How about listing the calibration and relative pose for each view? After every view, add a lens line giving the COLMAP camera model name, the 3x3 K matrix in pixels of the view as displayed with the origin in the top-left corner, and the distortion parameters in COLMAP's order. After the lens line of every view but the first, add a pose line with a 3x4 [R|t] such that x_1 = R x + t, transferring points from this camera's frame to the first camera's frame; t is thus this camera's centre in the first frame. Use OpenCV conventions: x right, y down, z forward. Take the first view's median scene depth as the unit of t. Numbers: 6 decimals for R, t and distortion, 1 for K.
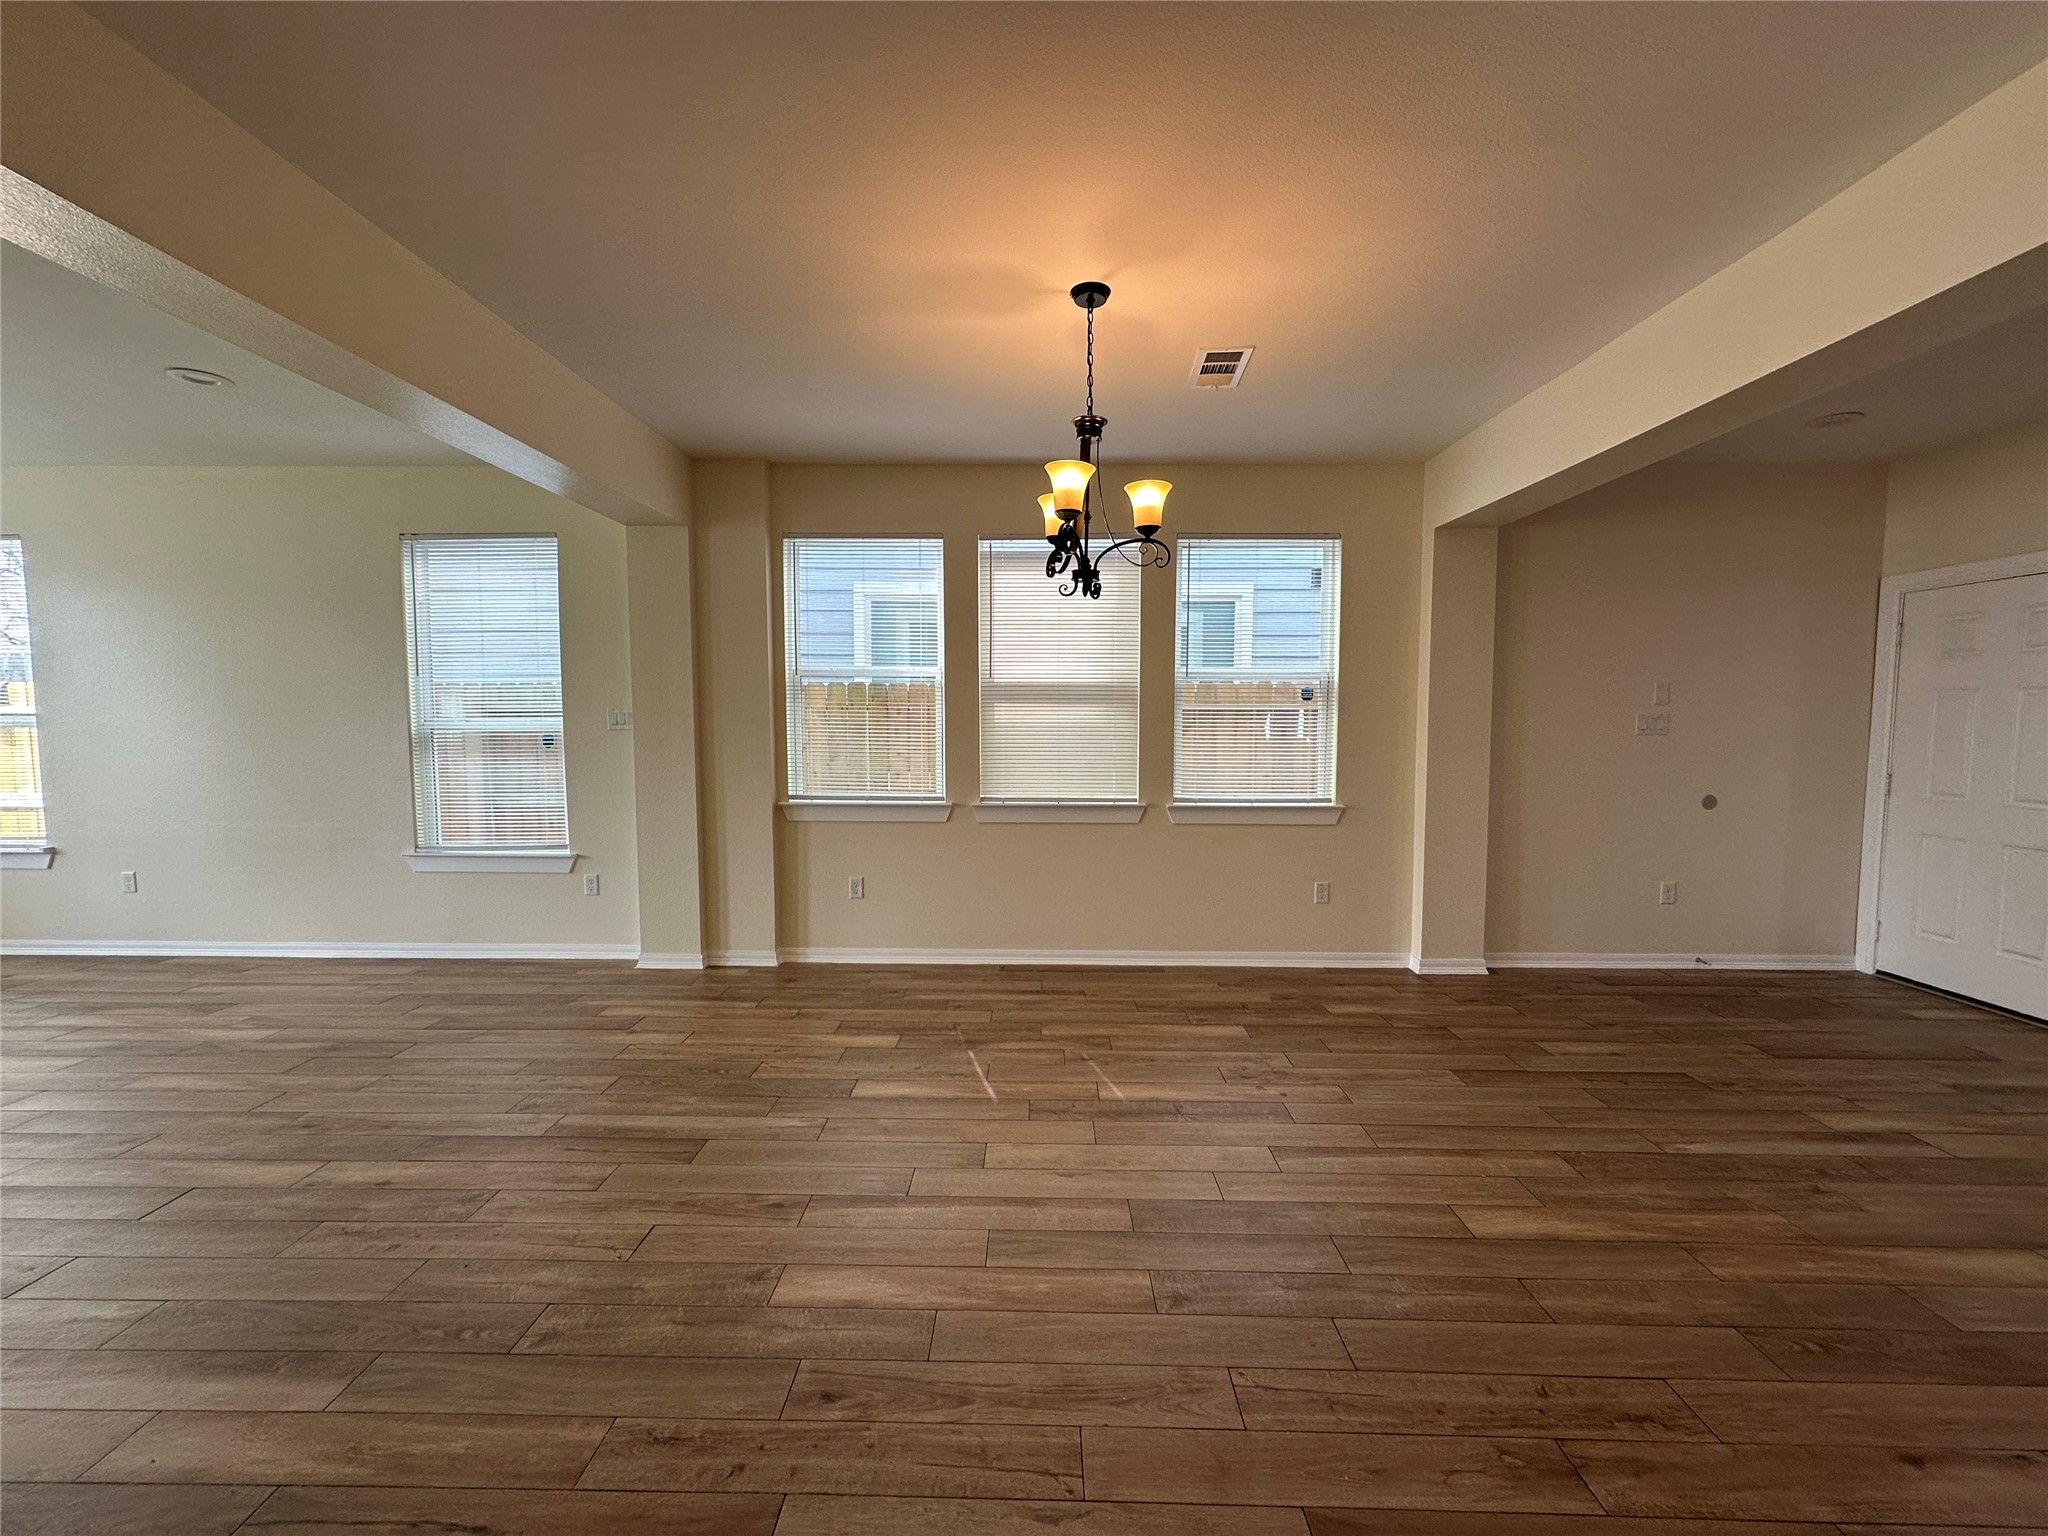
lens RADIAL K [[817.0, 0, 1016.9], [0, 817.0, 772.8], [0, 0, 1]] dist [-0.001149, 0.000053]
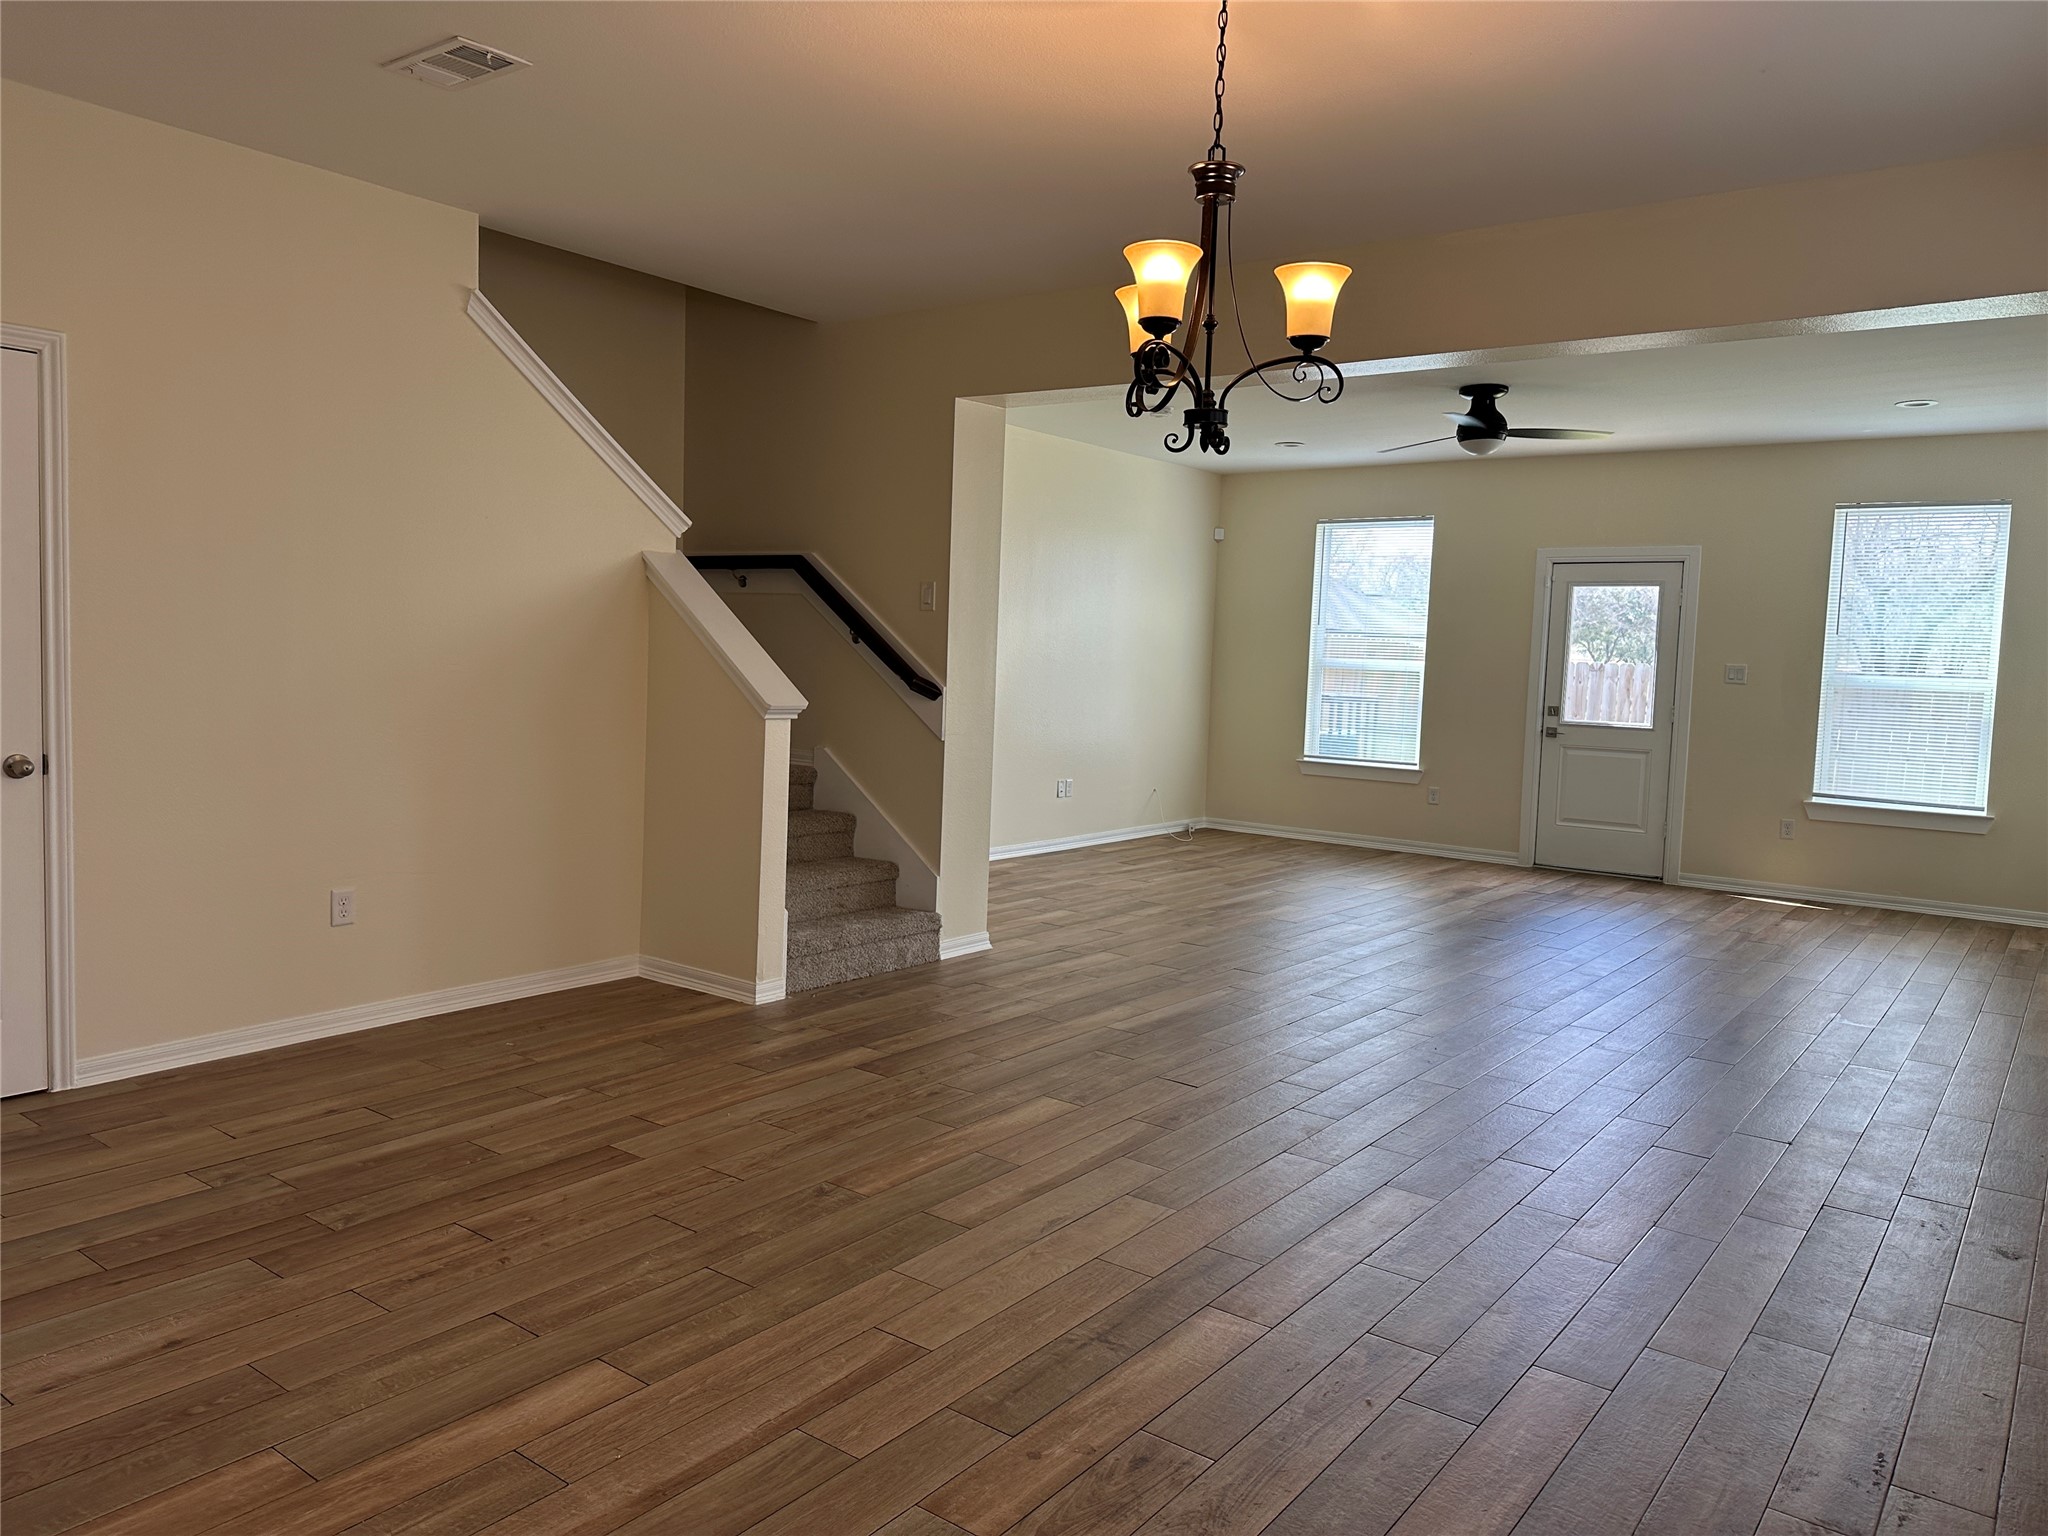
lens RADIAL K [[1434.9, 0, 1018.2], [0, 1434.9, 756.9], [0, 0, 1]] dist [0.048199, -0.062492]
pose [[-0.586636, 0.044299, -0.808638, 1.338248], [-0.093890, 0.988050, 0.122241, -0.122429], [0.804390, 0.147634, -0.575466, 1.938038]]
